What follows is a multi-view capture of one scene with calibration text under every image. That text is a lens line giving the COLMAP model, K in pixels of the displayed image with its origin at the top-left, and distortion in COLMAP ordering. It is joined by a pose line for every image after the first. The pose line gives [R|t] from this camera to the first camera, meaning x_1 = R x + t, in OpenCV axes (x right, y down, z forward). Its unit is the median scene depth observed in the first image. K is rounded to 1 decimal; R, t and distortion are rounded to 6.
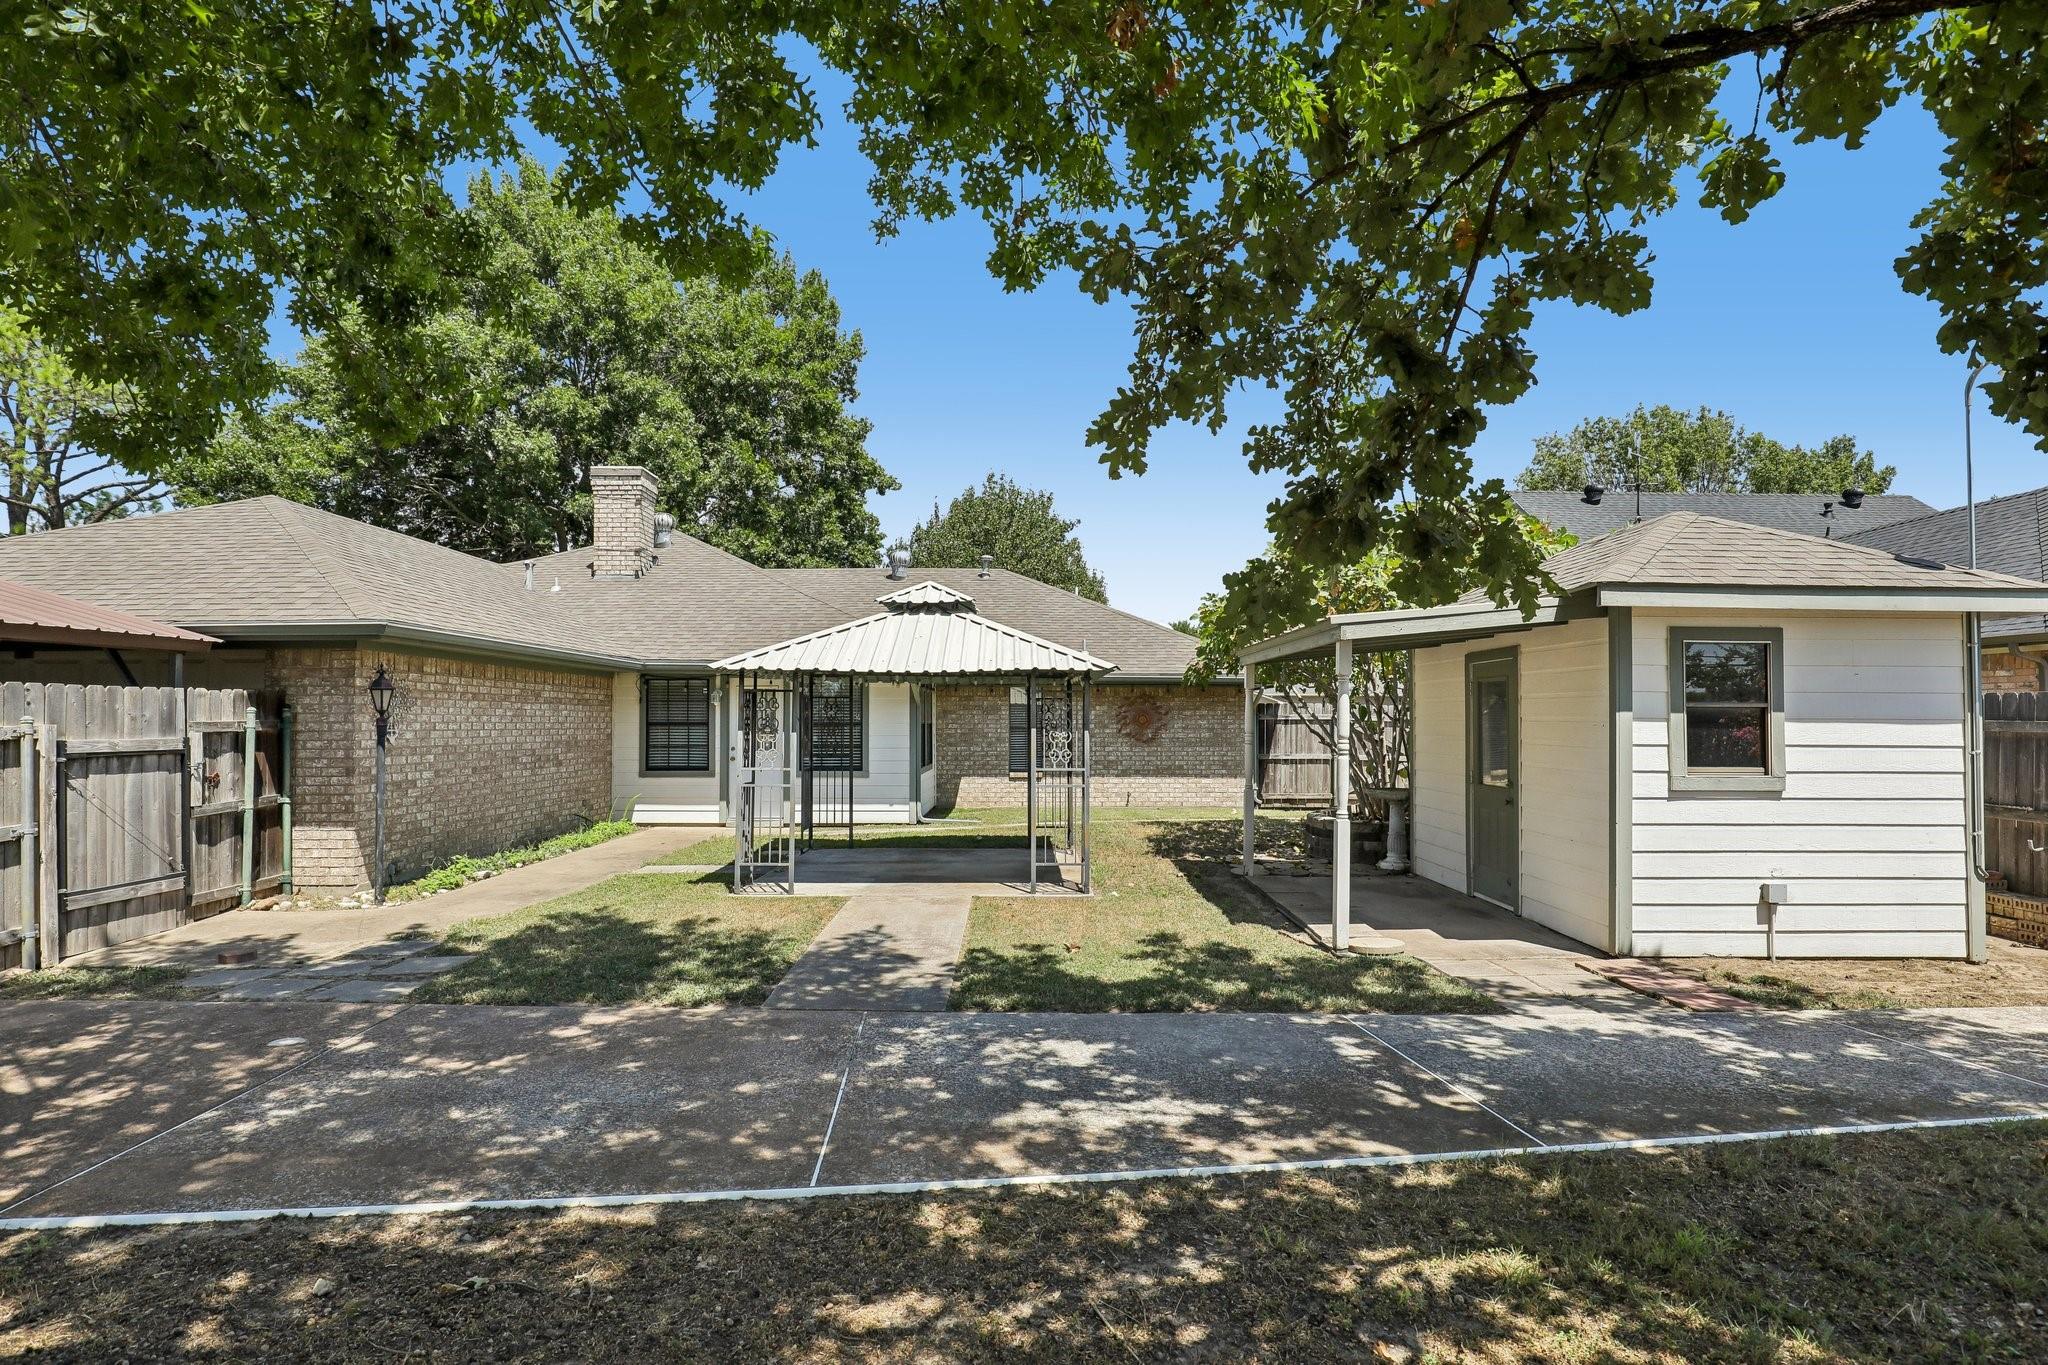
lens RADIAL K [[1022.6, 0, 1038.1], [0, 1022.6, 700.3], [0, 0, 1]] dist [-0.019833, -0.000335]
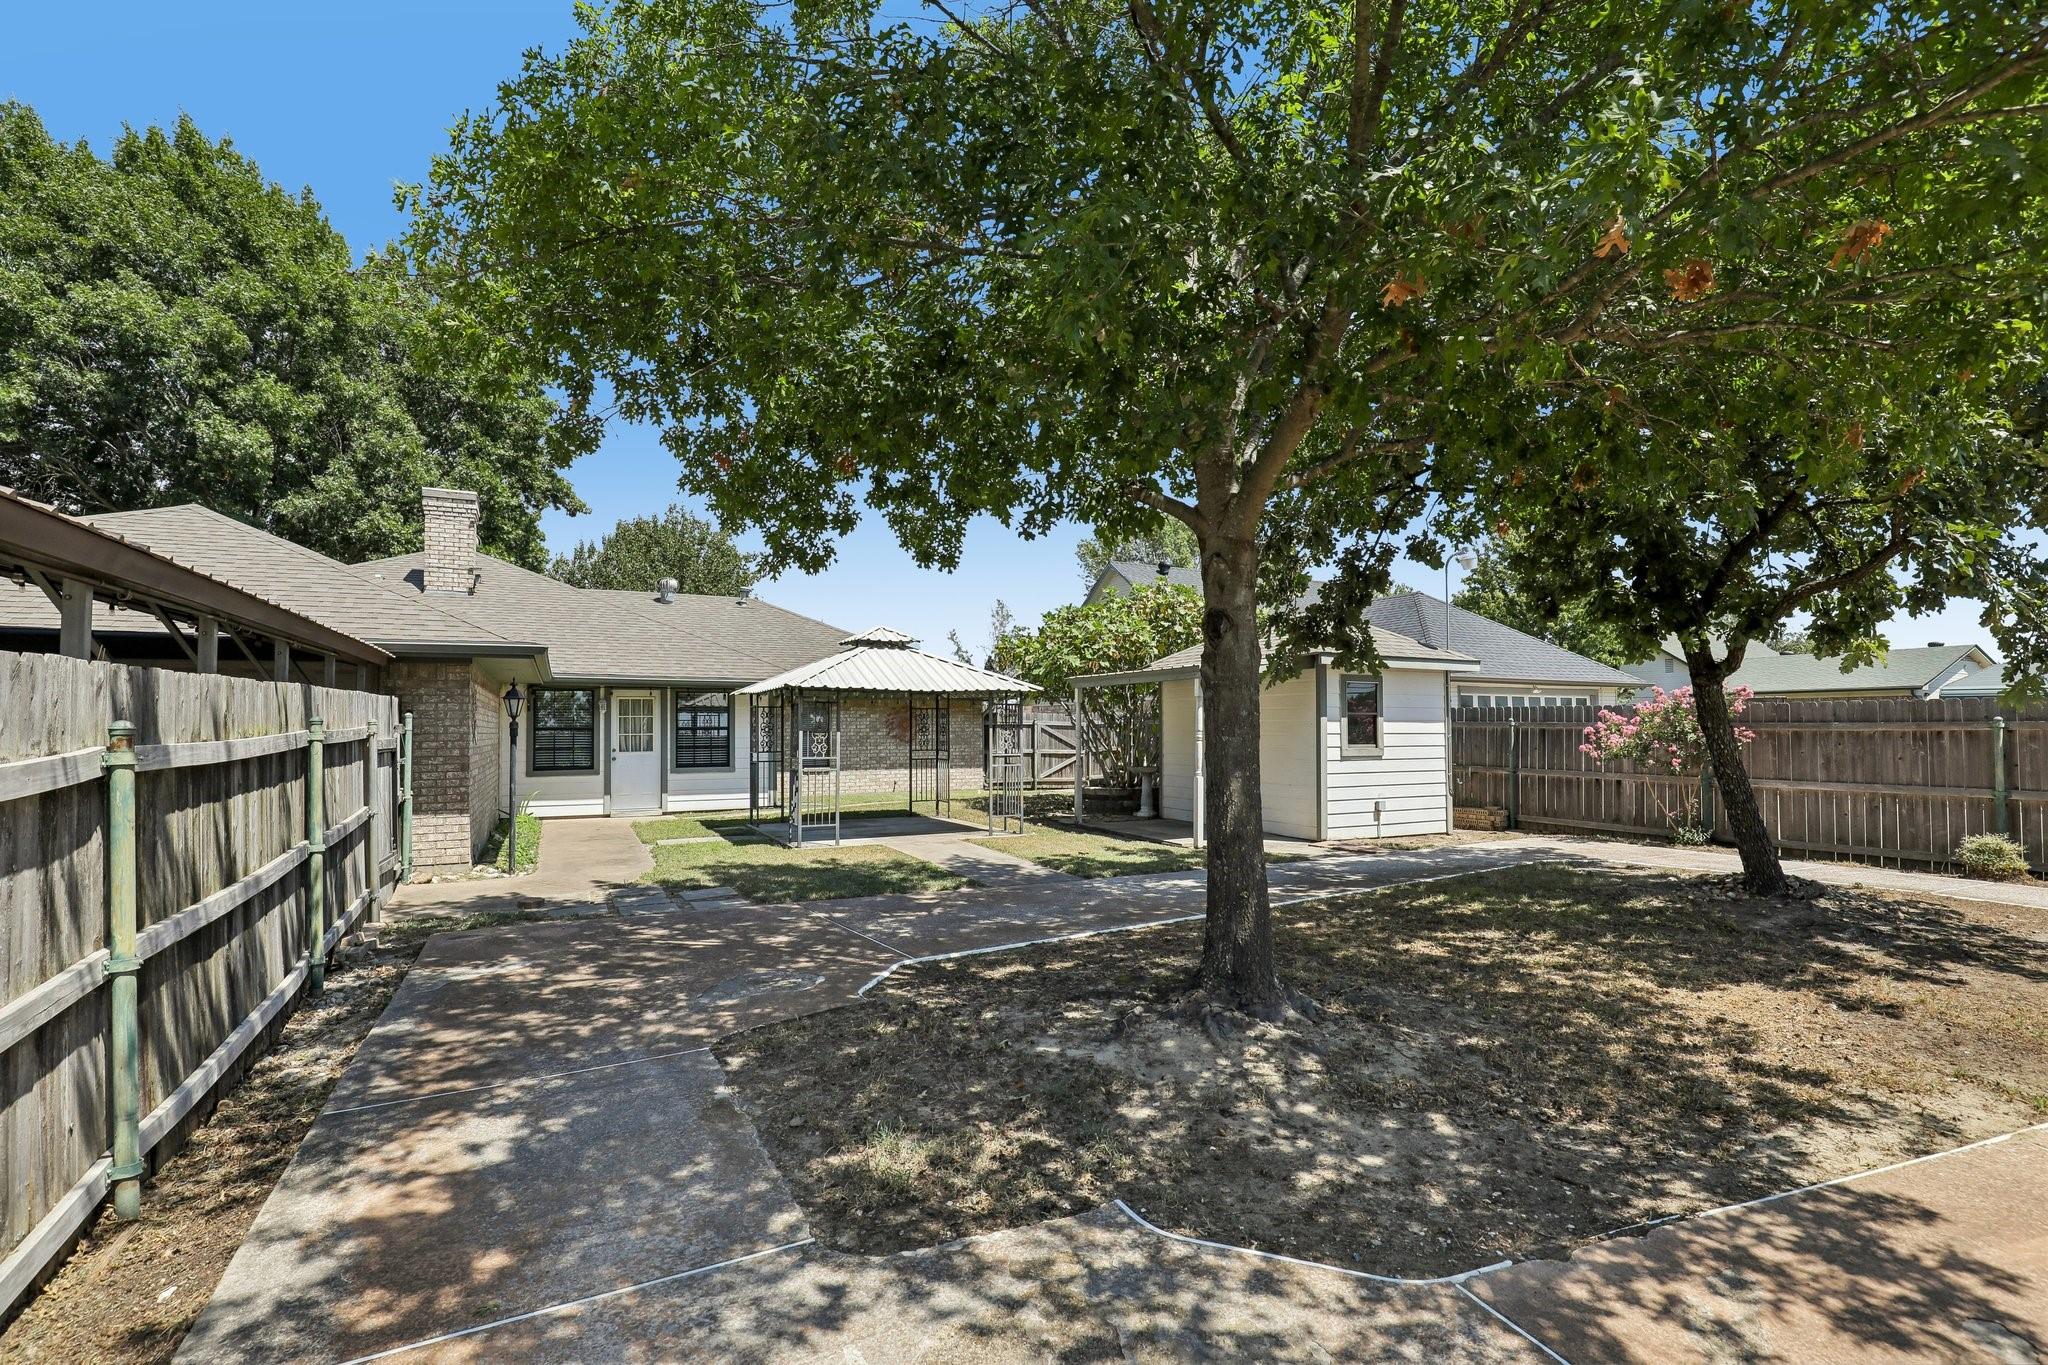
lens RADIAL K [[942.6, 0, 1044.5], [0, 942.6, 717.9], [0, 0, 1]] dist [-0.031922, 0.007355]
pose [[0.888220, 0.000011, 0.459418, -0.742238], [-0.003428, 0.999972, 0.006603, 0.003179], [-0.459405, -0.007440, 0.888196, -0.369614]]
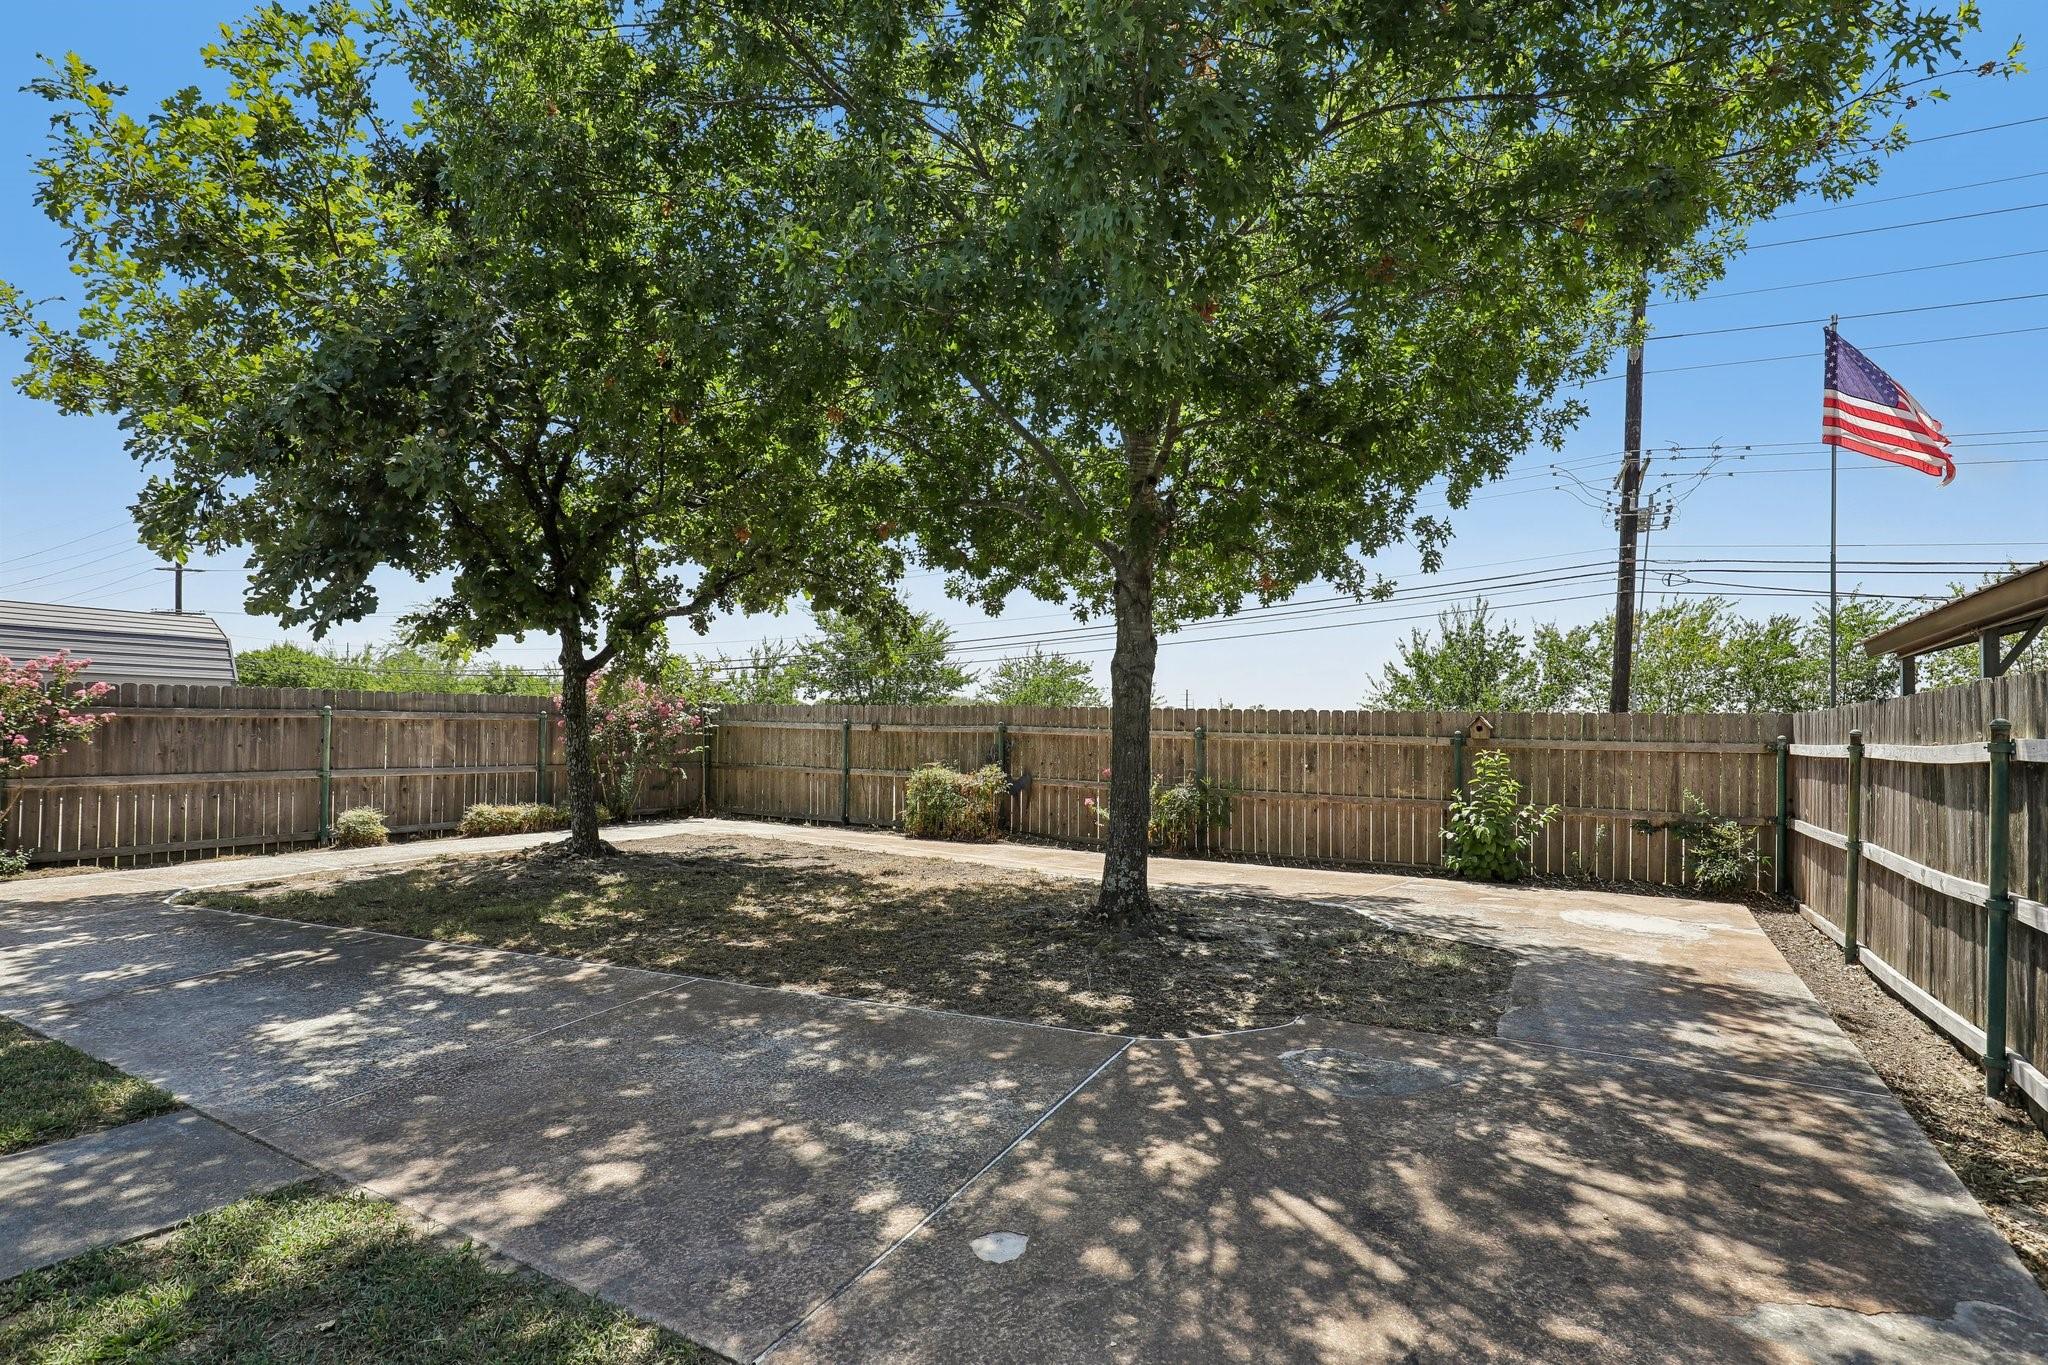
lens RADIAL K [[1022.6, 0, 1029.9], [0, 1022.6, 702.0], [0, 0, 1]] dist [-0.019833, -0.000335]
pose [[-0.864552, -0.000049, 0.502544, -0.731694], [-0.021914, 0.999052, -0.037604, 0.036410], [-0.502066, -0.043523, -0.863733, 1.041197]]
